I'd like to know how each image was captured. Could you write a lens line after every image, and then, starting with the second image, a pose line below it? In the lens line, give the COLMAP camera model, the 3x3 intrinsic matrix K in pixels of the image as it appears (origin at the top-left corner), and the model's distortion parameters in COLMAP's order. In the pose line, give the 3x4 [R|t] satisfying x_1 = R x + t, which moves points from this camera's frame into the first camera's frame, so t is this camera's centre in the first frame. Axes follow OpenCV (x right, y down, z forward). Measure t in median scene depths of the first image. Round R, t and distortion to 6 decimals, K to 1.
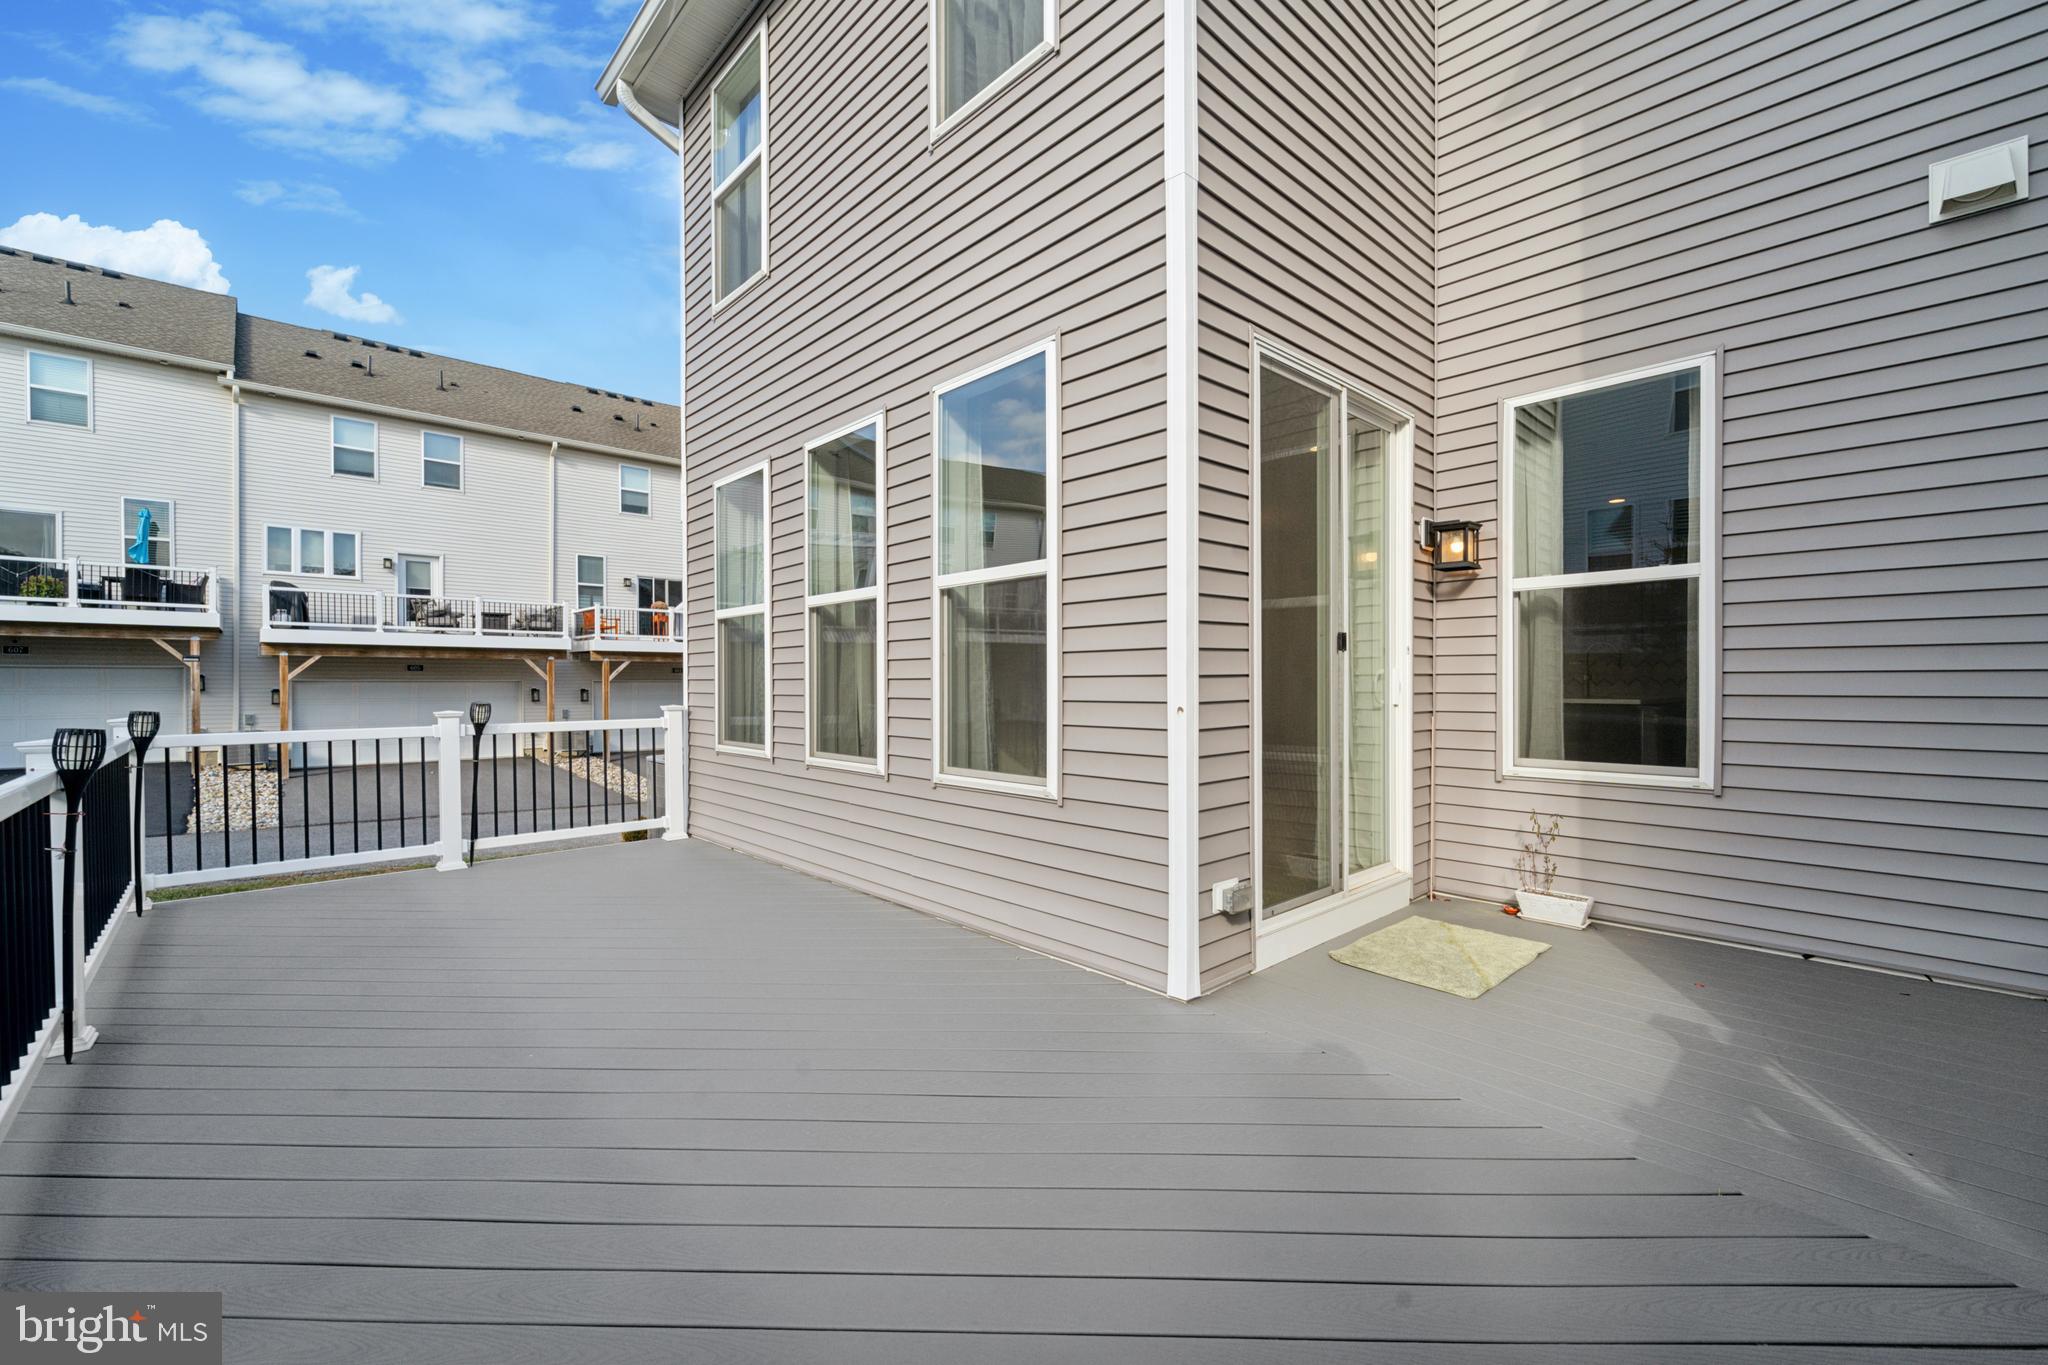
lens RADIAL K [[838.1, 0, 1032.3], [0, 838.1, 679.8], [0, 0, 1]] dist [0.005686, -0.003617]
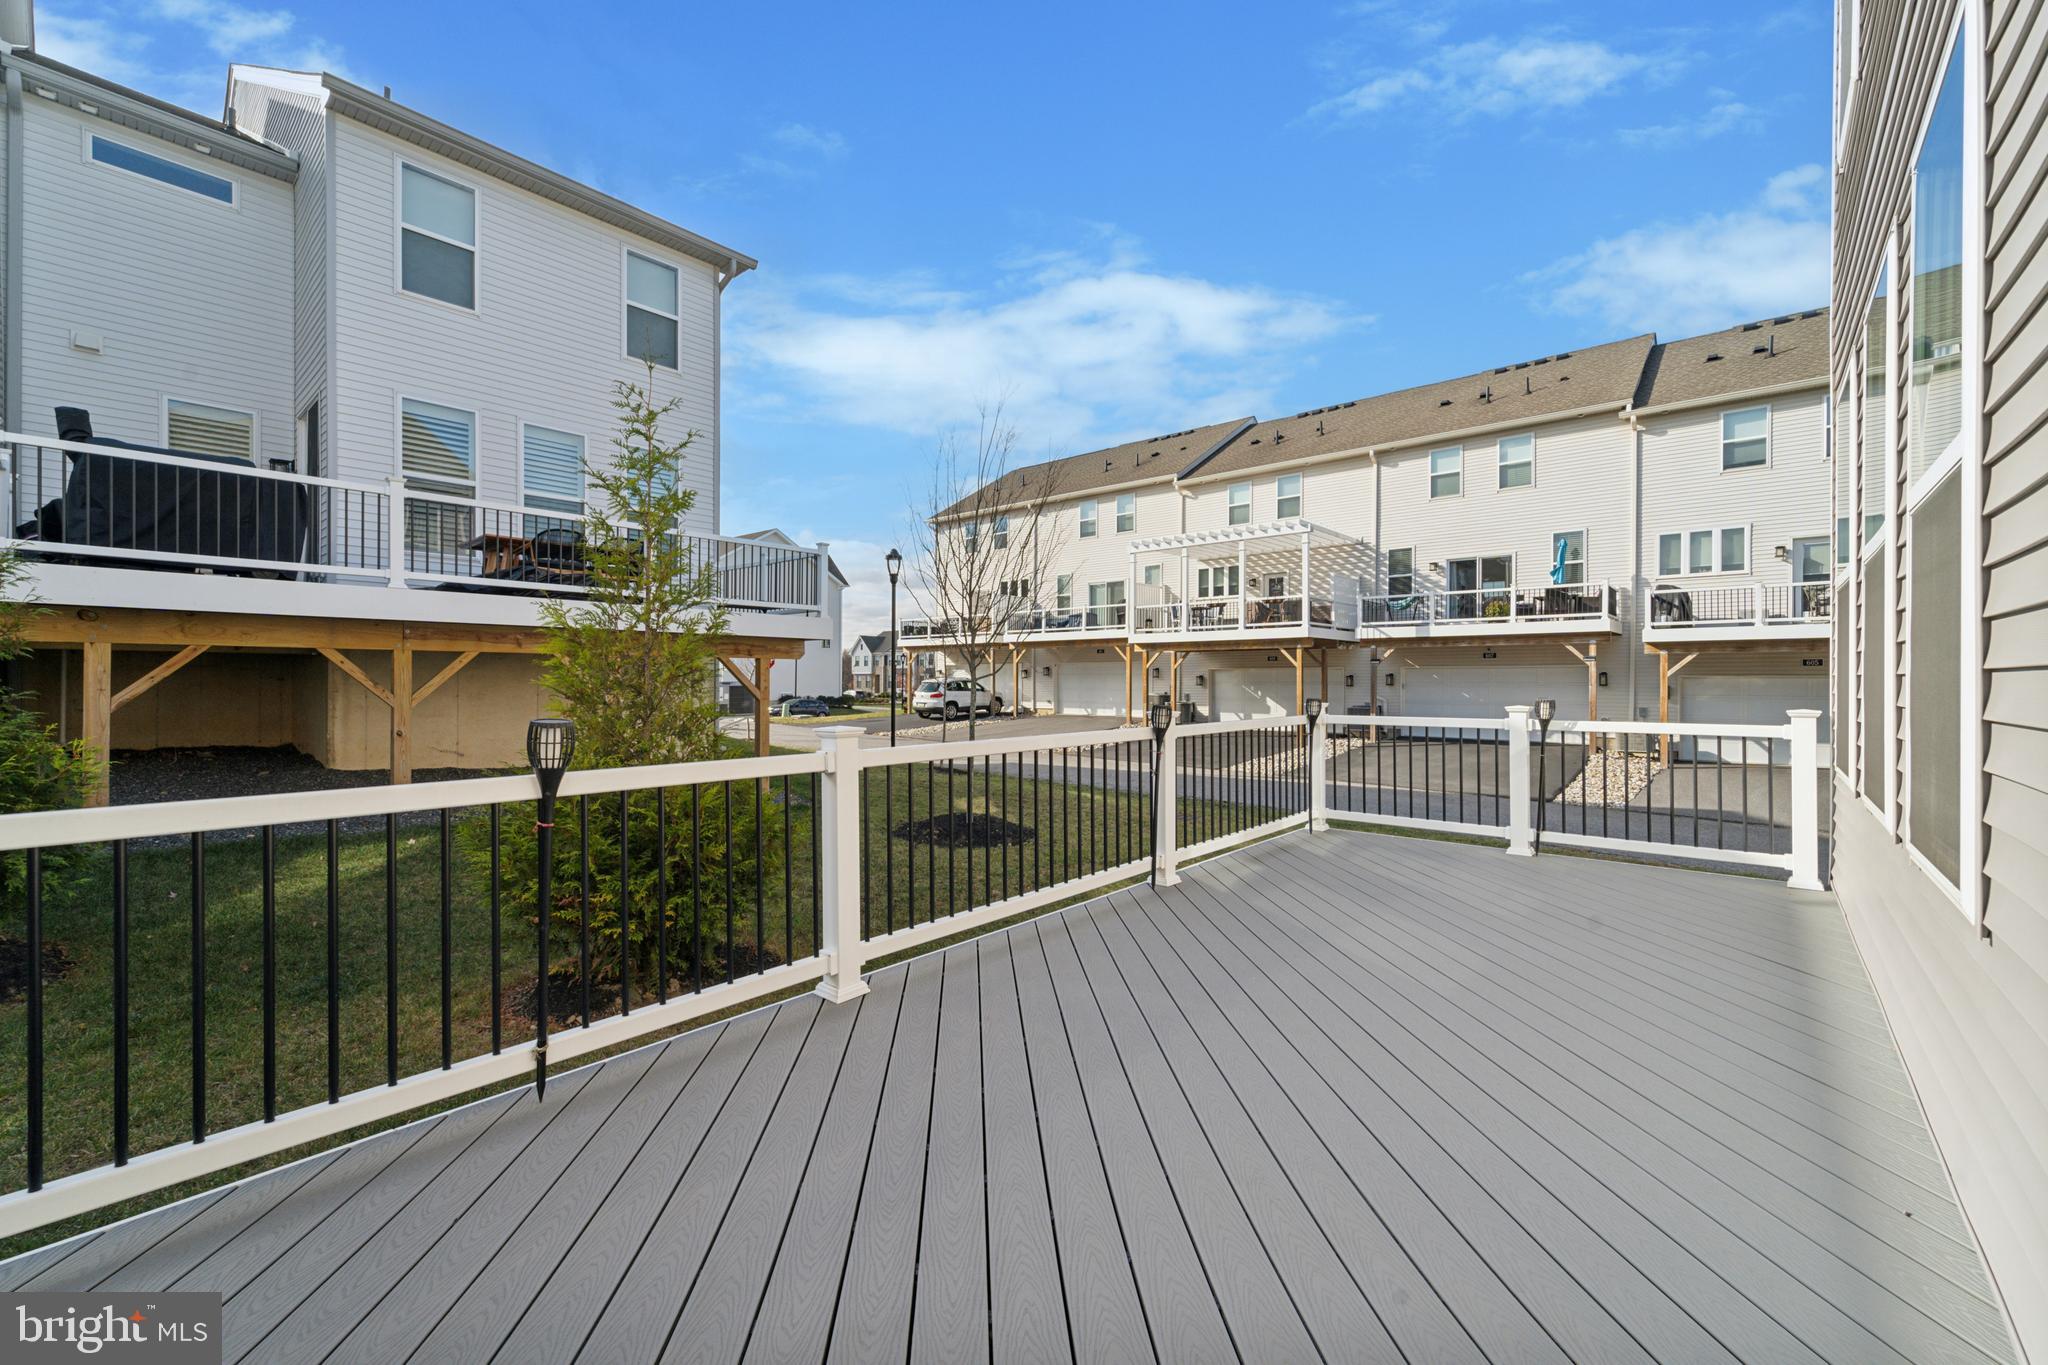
lens RADIAL K [[838.1, 0, 1033.2], [0, 838.1, 684.0], [0, 0, 1]] dist [0.005686, -0.003617]
pose [[0.079766, 0.006898, -0.996790, 0.119552], [0.003182, 0.999969, 0.007175, -0.000300], [0.996809, -0.003744, 0.079742, 0.108574]]
